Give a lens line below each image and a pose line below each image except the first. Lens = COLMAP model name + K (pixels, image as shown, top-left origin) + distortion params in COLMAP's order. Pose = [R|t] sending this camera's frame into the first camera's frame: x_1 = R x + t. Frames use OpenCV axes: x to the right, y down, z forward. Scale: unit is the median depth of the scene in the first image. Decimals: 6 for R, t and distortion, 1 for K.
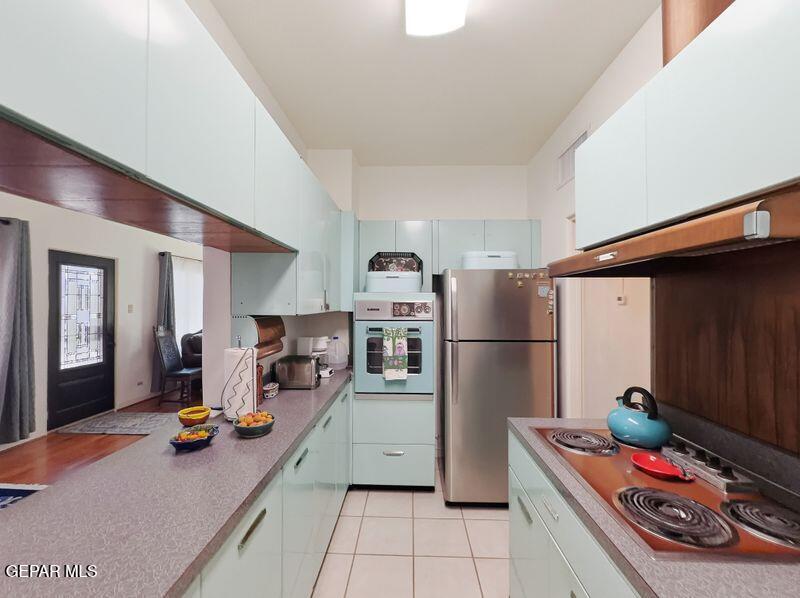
lens RADIAL K [[330.3, 0, 400.6], [0, 330.3, 302.4], [0, 0, 1]] dist [-0.002553, 0.001022]
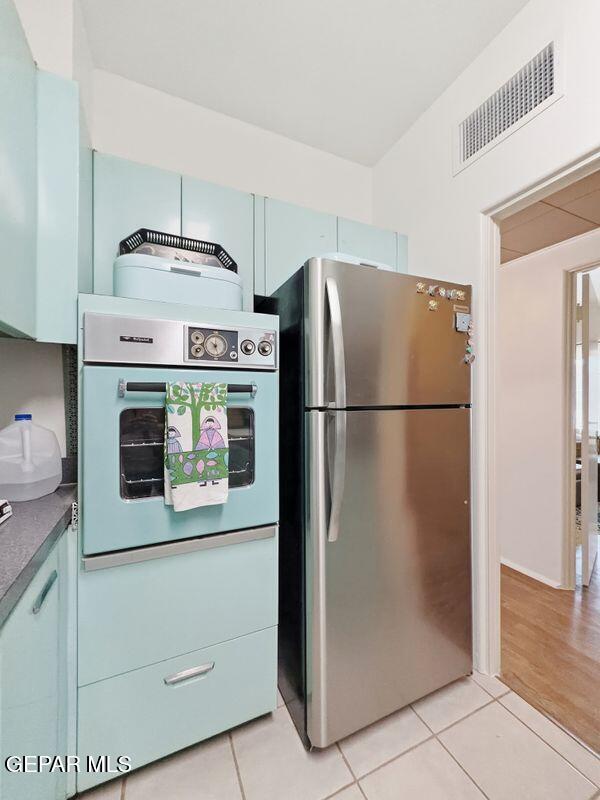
lens RADIAL K [[330.3, 0, 304.2], [0, 330.3, 398.5], [0, 0, 1]] dist [-0.002553, 0.001022]
pose [[0.893471, -0.005180, 0.449091, -0.083537], [0.003997, 0.999986, 0.003582, 0.094729], [-0.449103, -0.001406, 0.893479, 0.559747]]
